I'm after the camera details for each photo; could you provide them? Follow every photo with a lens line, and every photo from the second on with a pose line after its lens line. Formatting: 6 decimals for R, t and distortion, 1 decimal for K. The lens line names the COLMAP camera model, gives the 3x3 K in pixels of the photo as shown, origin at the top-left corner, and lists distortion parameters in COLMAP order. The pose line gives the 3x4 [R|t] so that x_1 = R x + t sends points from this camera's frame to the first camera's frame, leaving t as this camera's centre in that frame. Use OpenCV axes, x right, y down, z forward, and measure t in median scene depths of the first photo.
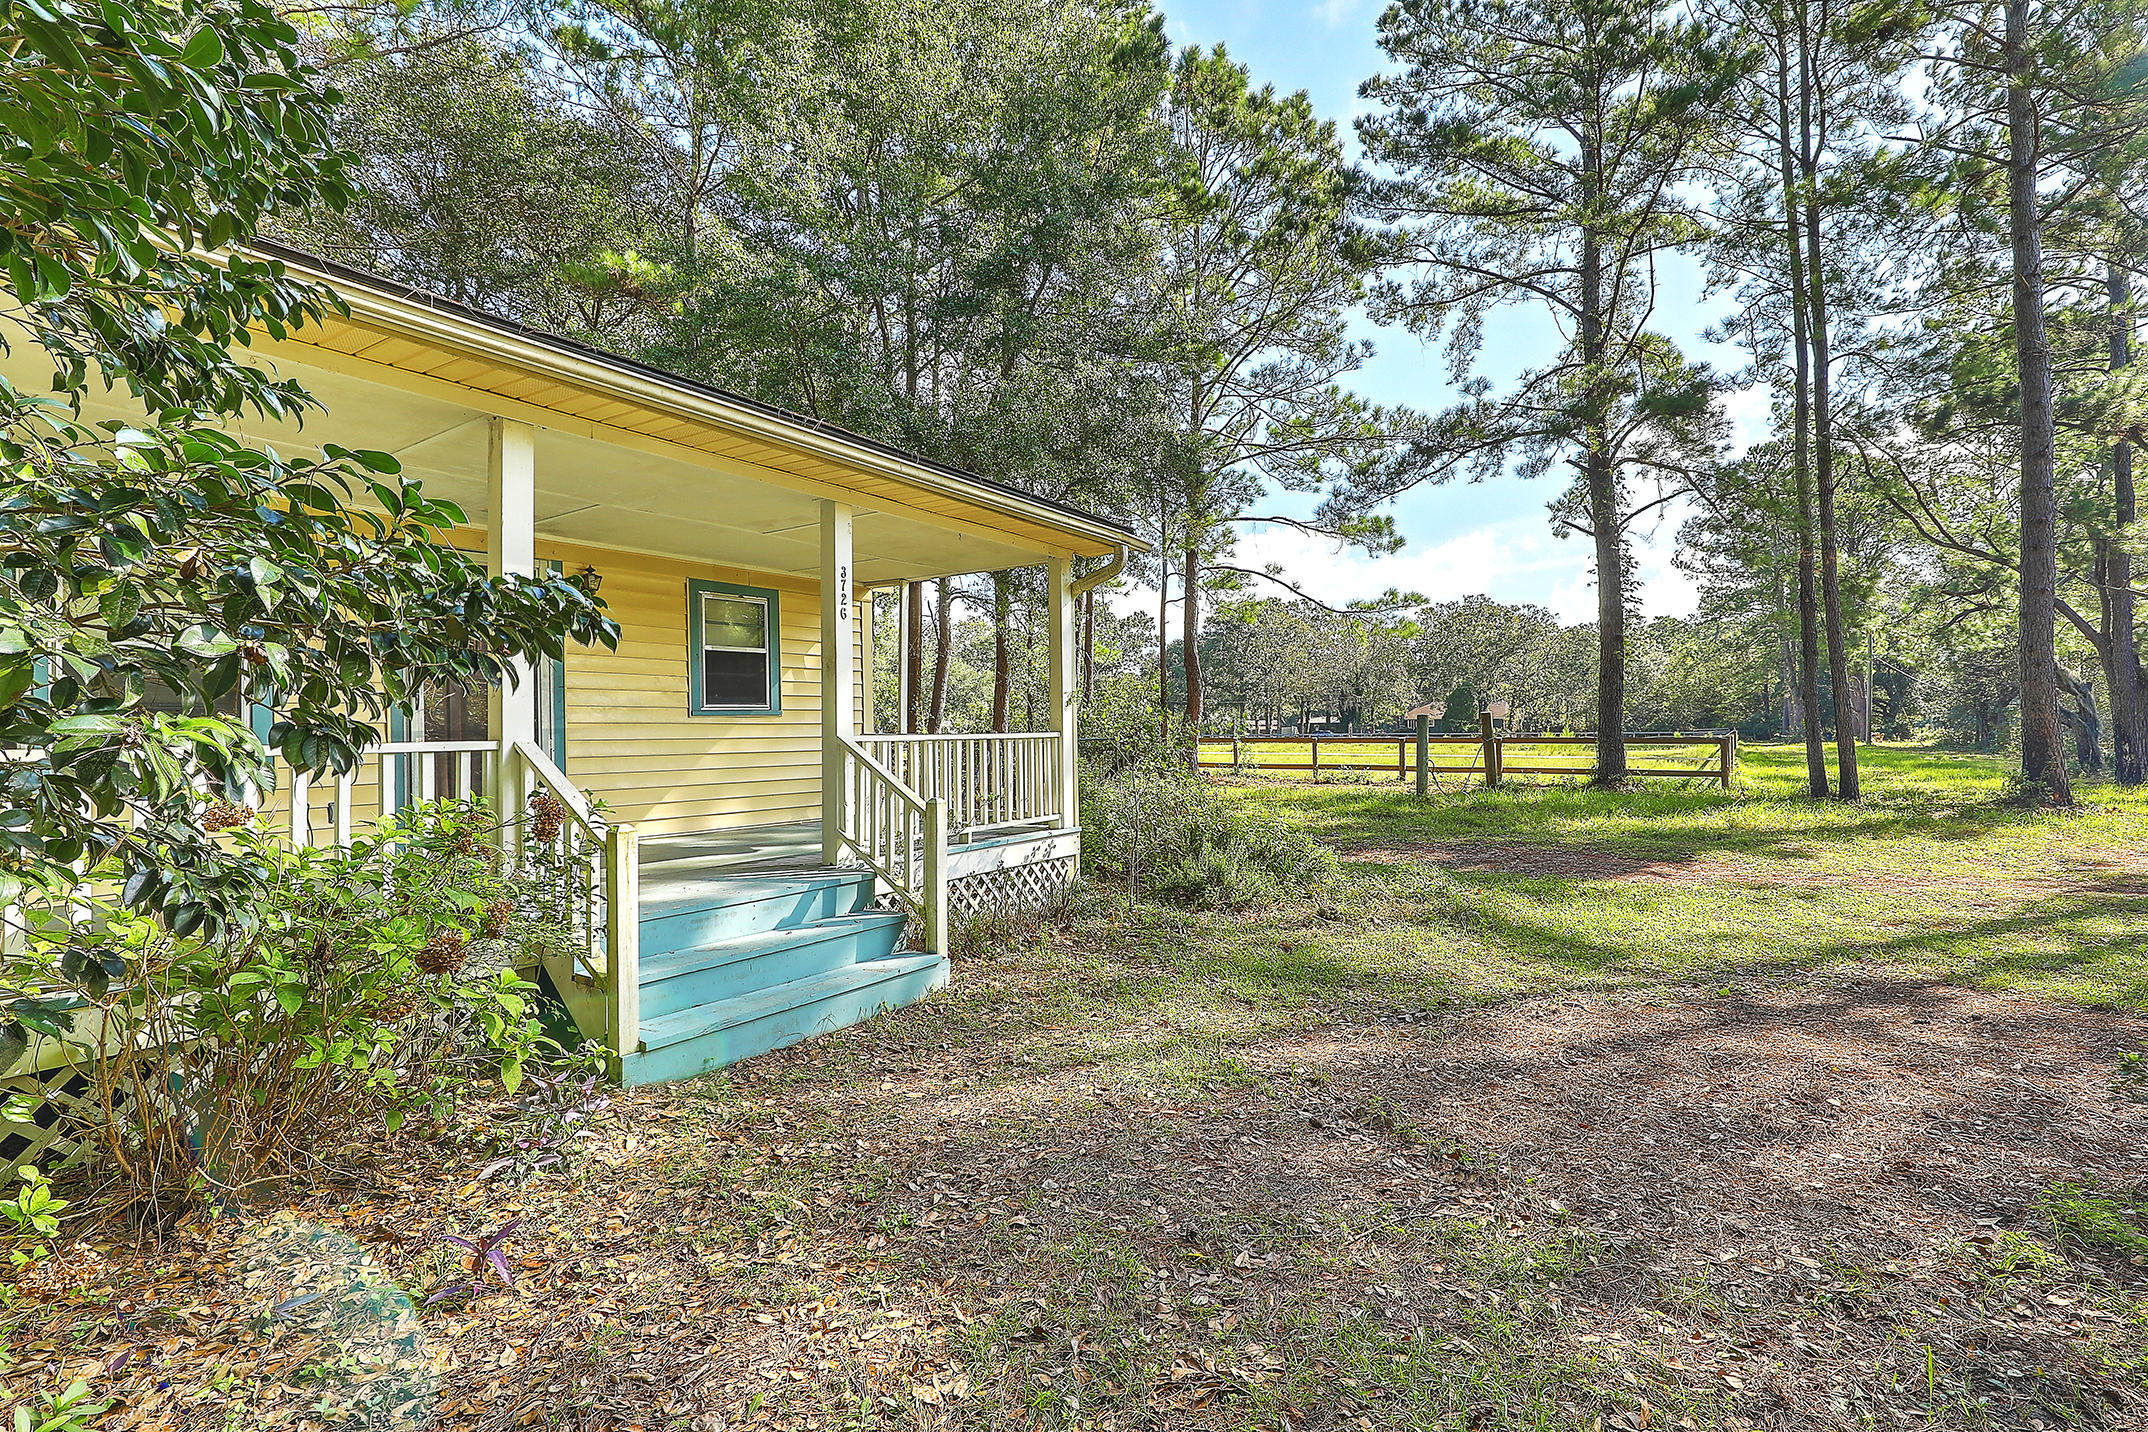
lens RADIAL K [[957.2, 0, 1074.0], [0, 957.2, 716.0], [0, 0, 1]] dist [0.019174, 0.000068]
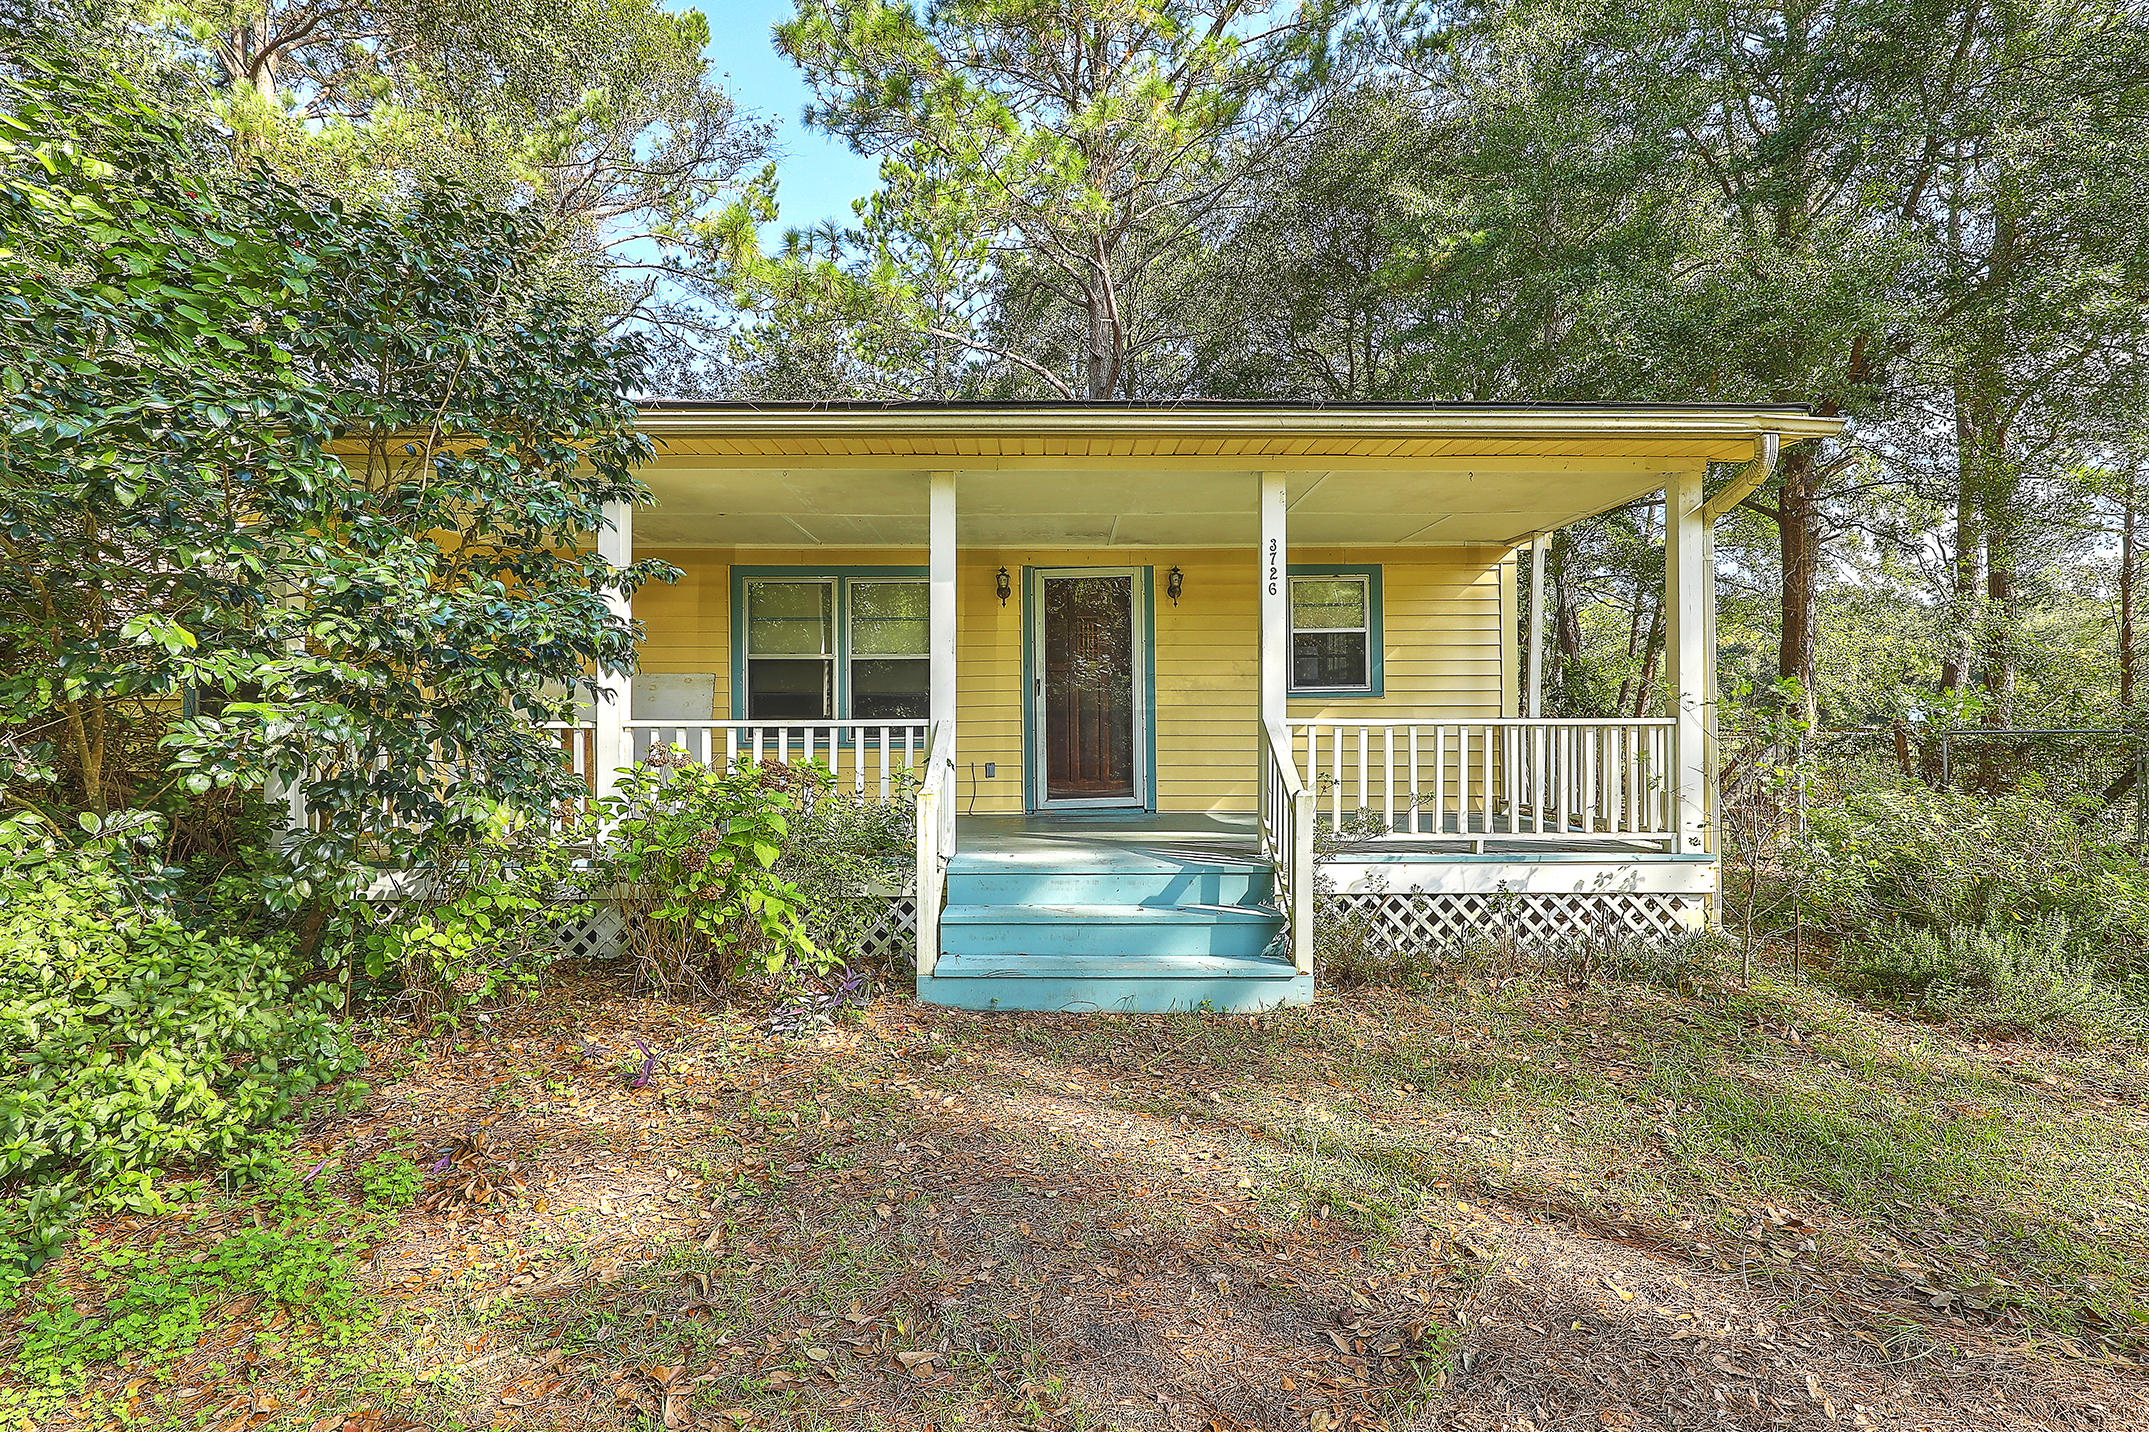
lens RADIAL K [[957.7, 0, 1074.5], [0, 957.7, 716.0], [0, 0, 1]] dist [0.019174, 0.000068]
pose [[0.562951, 0.007573, -0.826456, 0.336450], [0.008082, 0.999860, 0.014667, 0.001807], [0.826451, -0.014936, 0.562810, 0.241264]]
